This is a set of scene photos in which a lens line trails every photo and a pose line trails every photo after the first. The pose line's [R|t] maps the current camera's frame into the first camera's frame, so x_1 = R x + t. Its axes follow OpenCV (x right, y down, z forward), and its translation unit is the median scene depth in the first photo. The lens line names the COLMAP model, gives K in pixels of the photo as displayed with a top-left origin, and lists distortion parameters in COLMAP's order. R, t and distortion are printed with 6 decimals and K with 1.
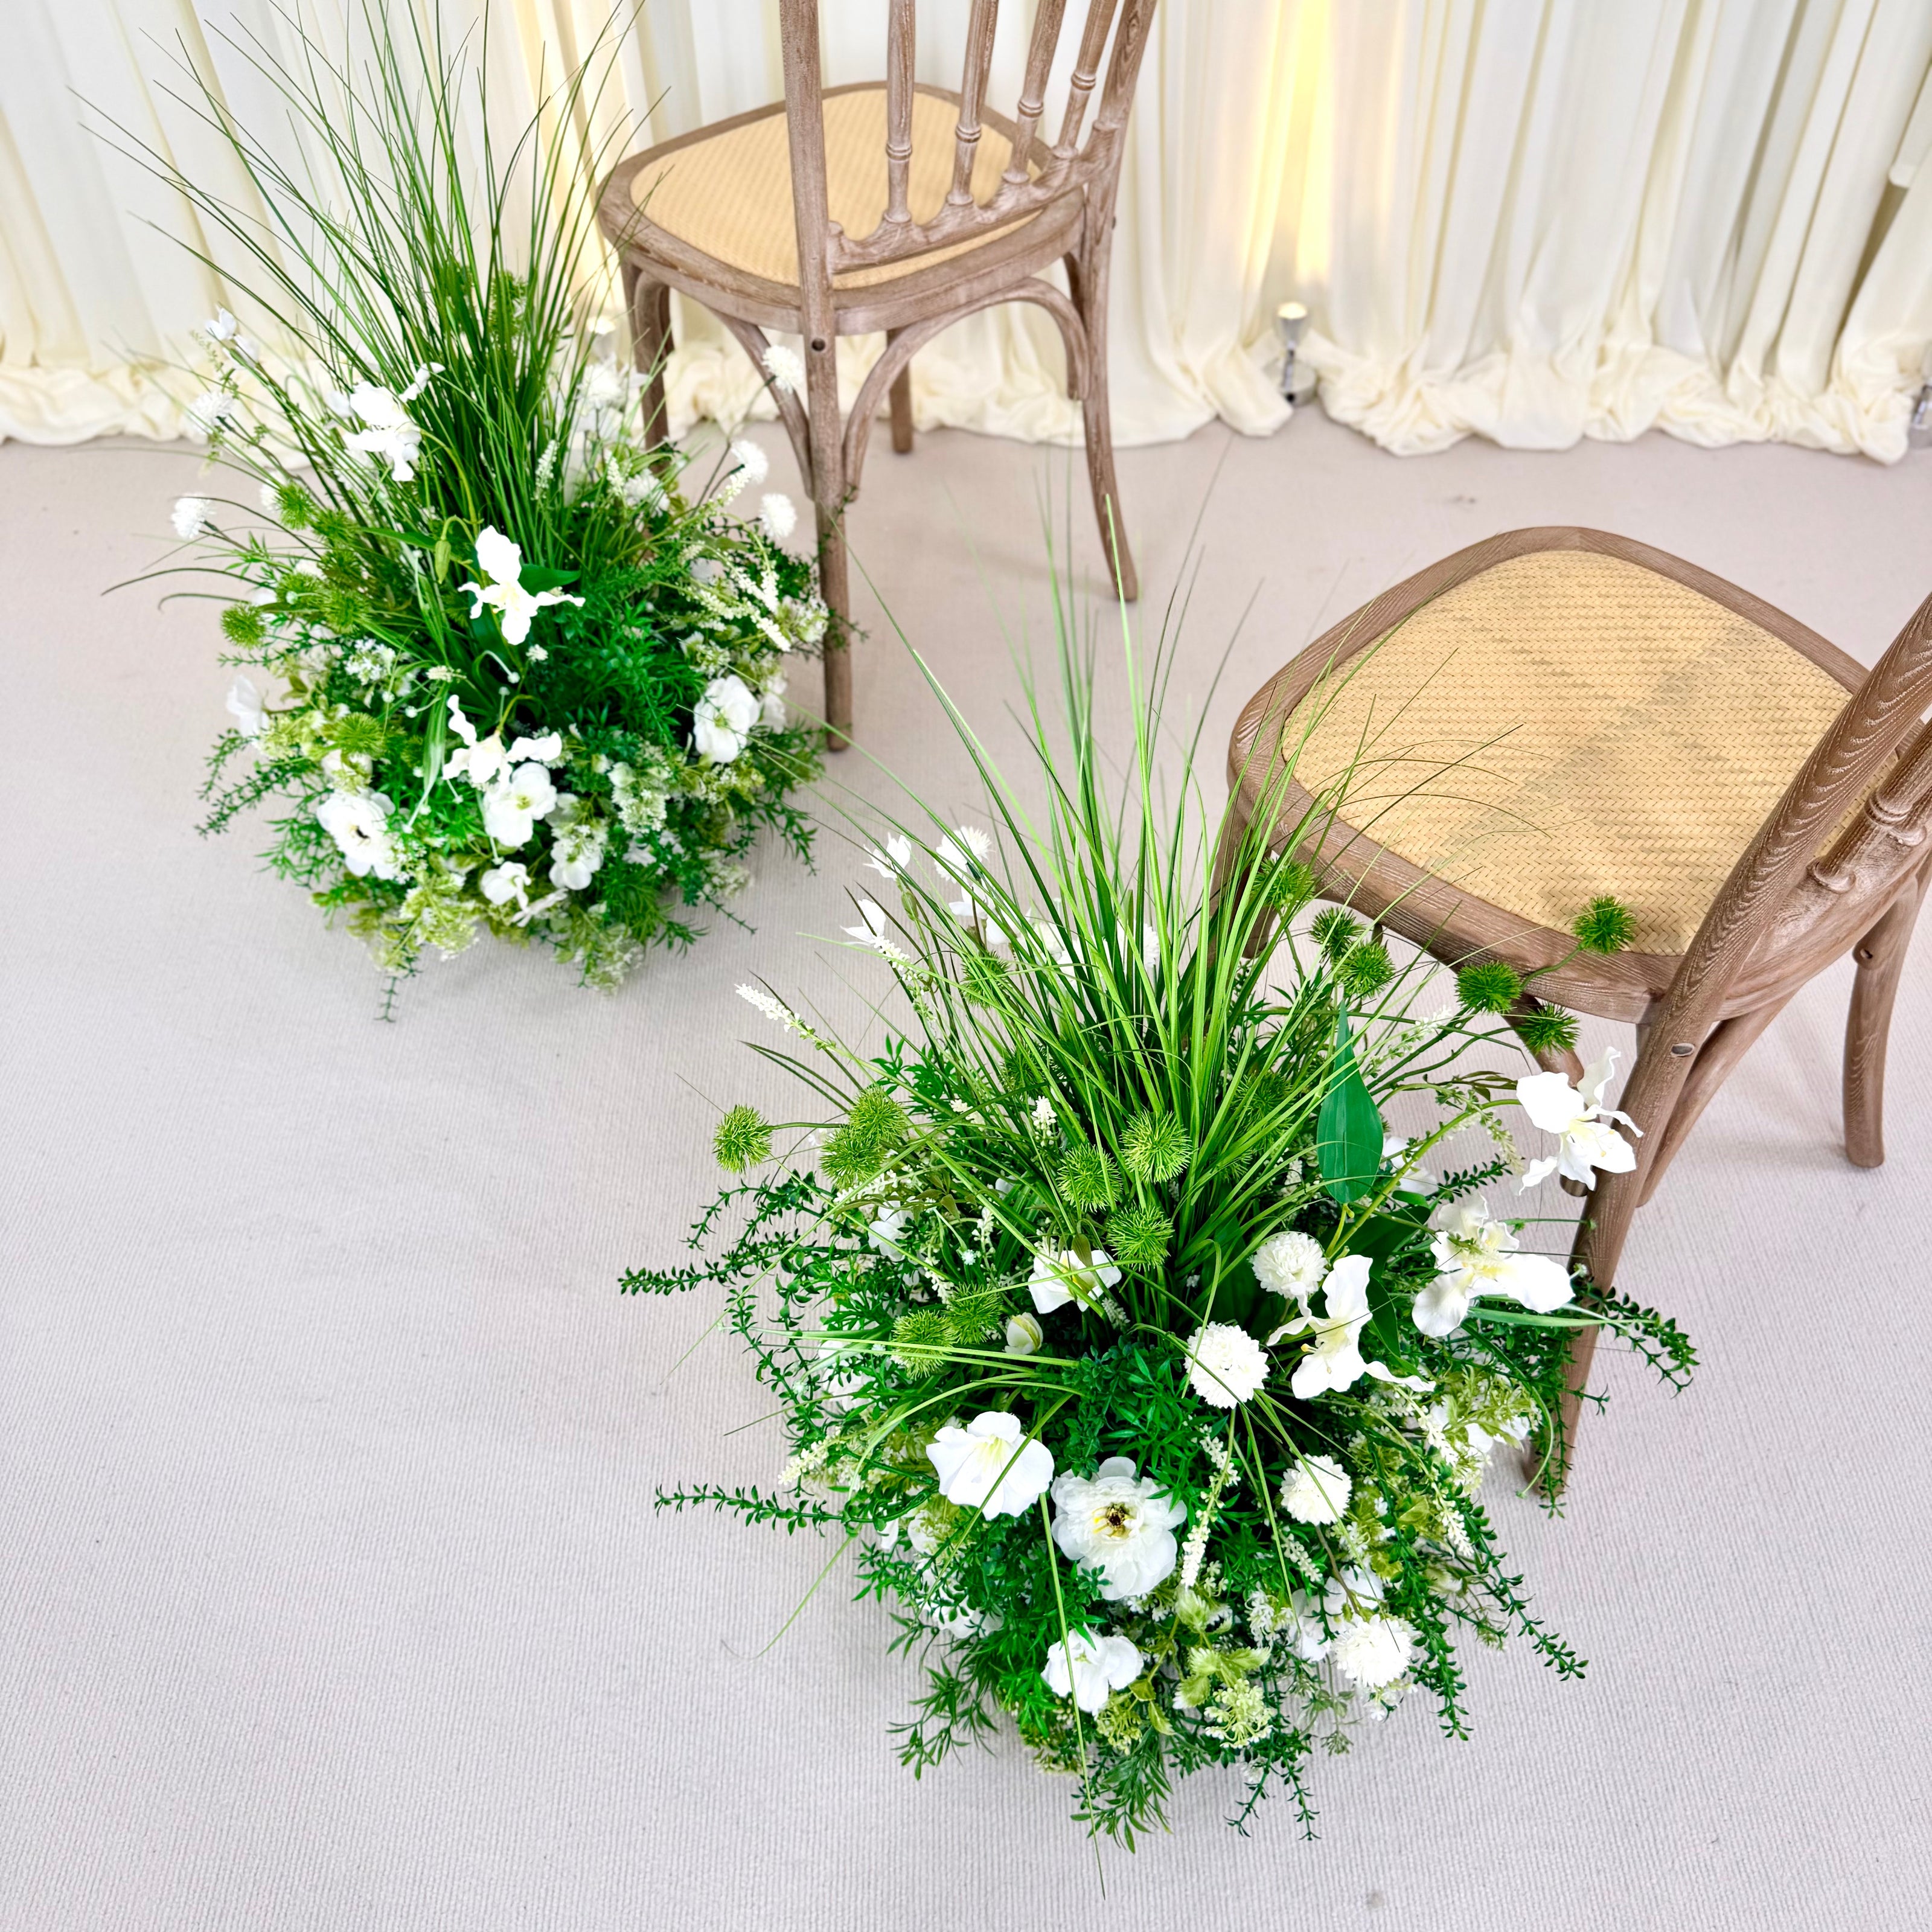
lens RADIAL K [[1810.7, 0, 966.0], [0, 1810.7, 966.0], [0, 0, 1]] dist [0.104619, -0.174195]
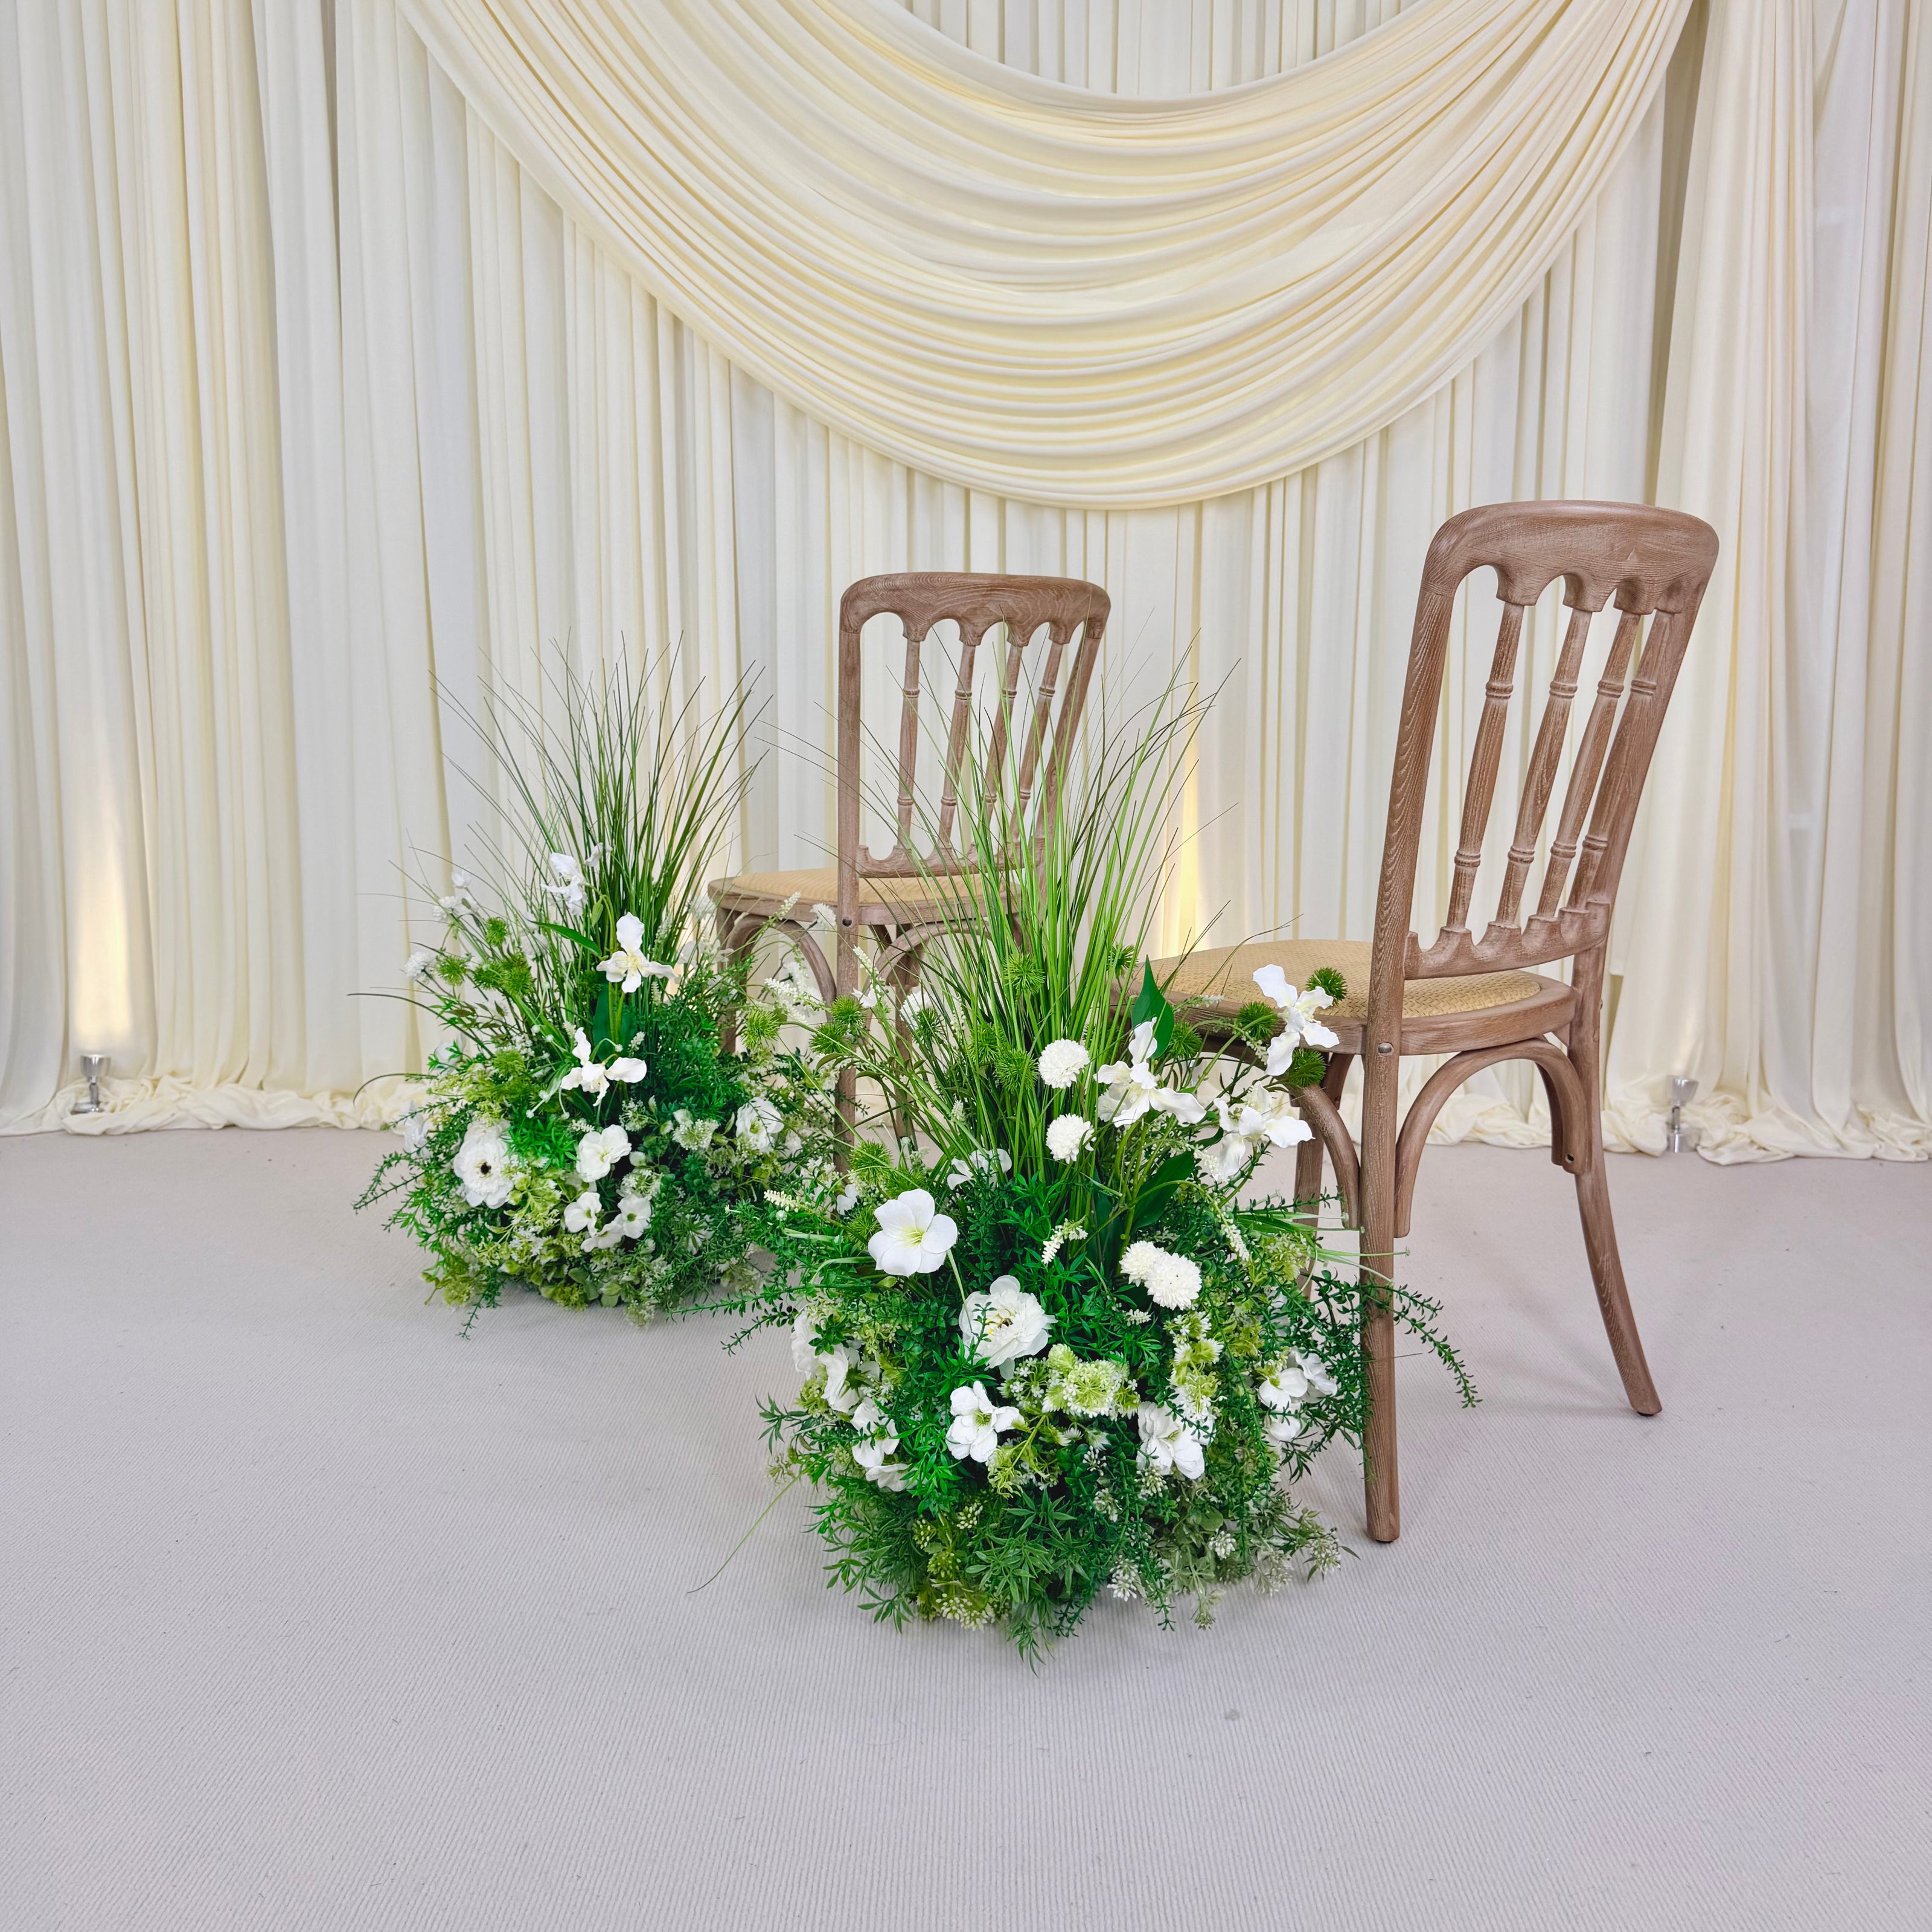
lens RADIAL K [[1810.7, 0, 966.0], [0, 1810.7, 966.0], [0, 0, 1]] dist [0.104619, -0.174195]
pose [[0.999588, 0.019696, -0.020856, 0.050773], [-0.028411, 0.780276, -0.624790, 0.639581], [0.003967, 0.625125, 0.780515, -0.145888]]
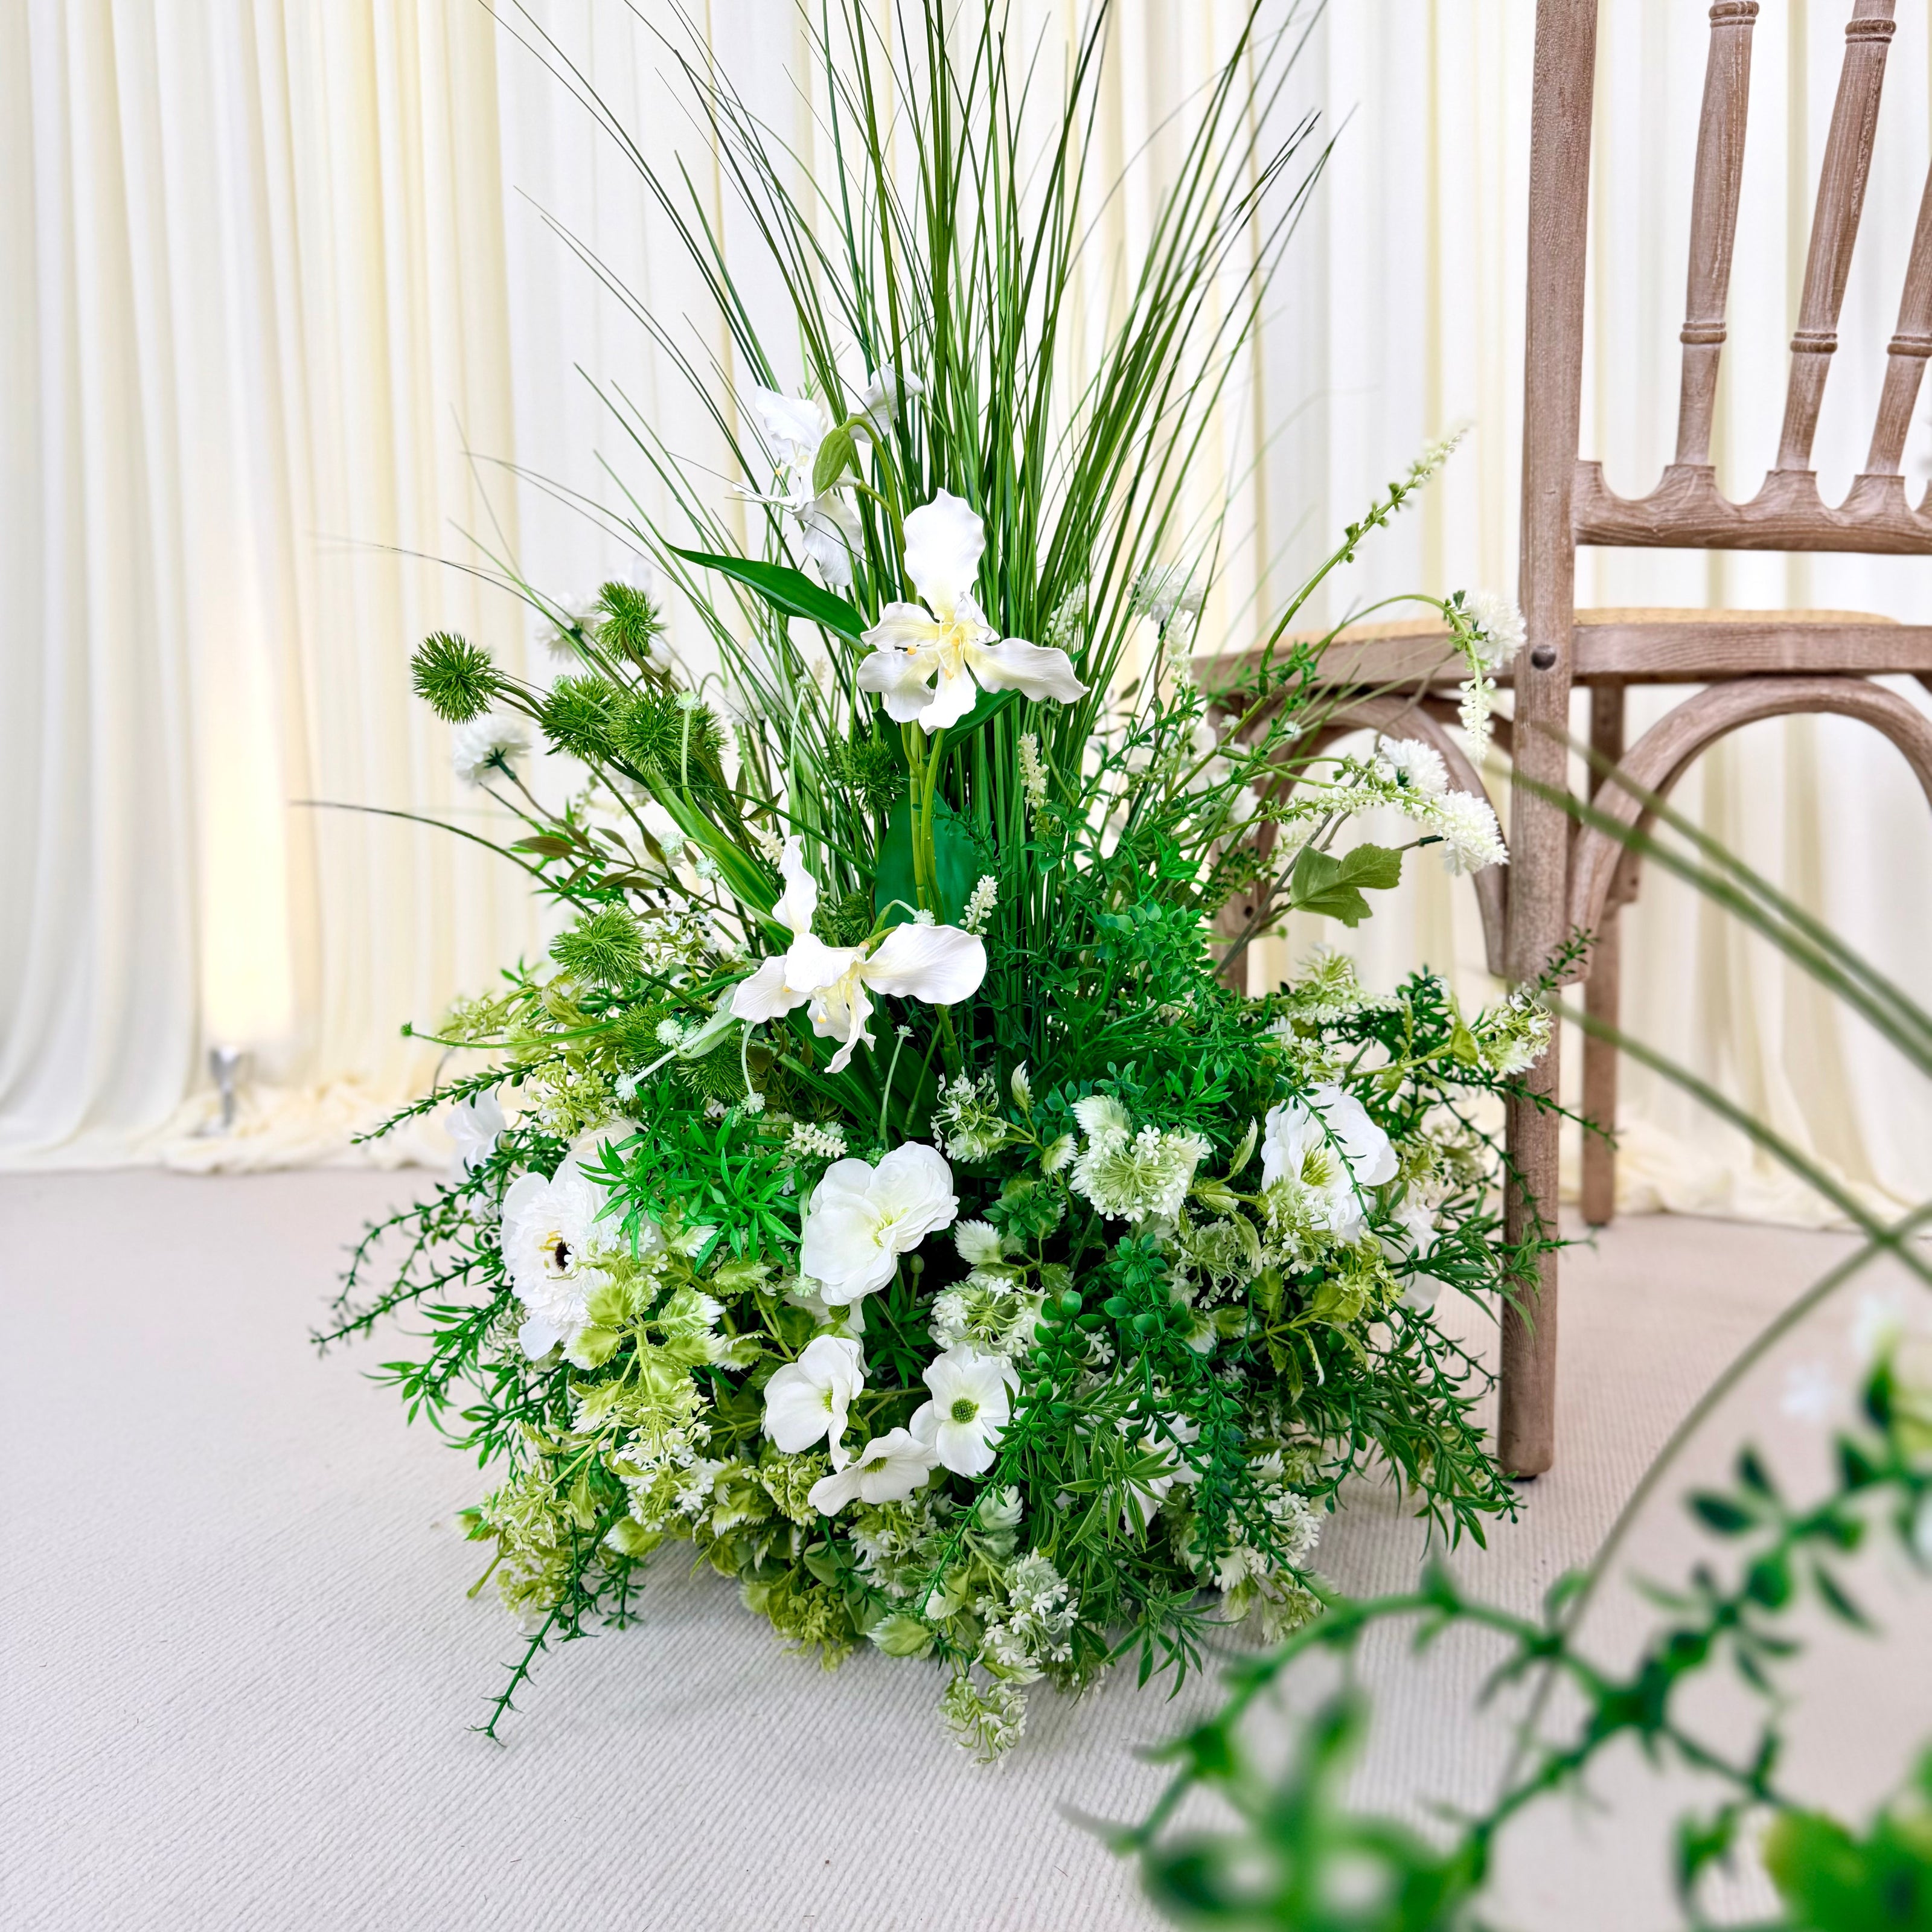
lens RADIAL K [[1810.7, 0, 966.0], [0, 1810.7, 966.0], [0, 0, 1]] dist [0.104619, -0.174195]
pose [[0.956077, 0.014218, -0.292771, -0.086750], [-0.204246, 0.748727, -0.630628, 0.152307], [0.210239, 0.662726, 0.718744, 0.619473]]
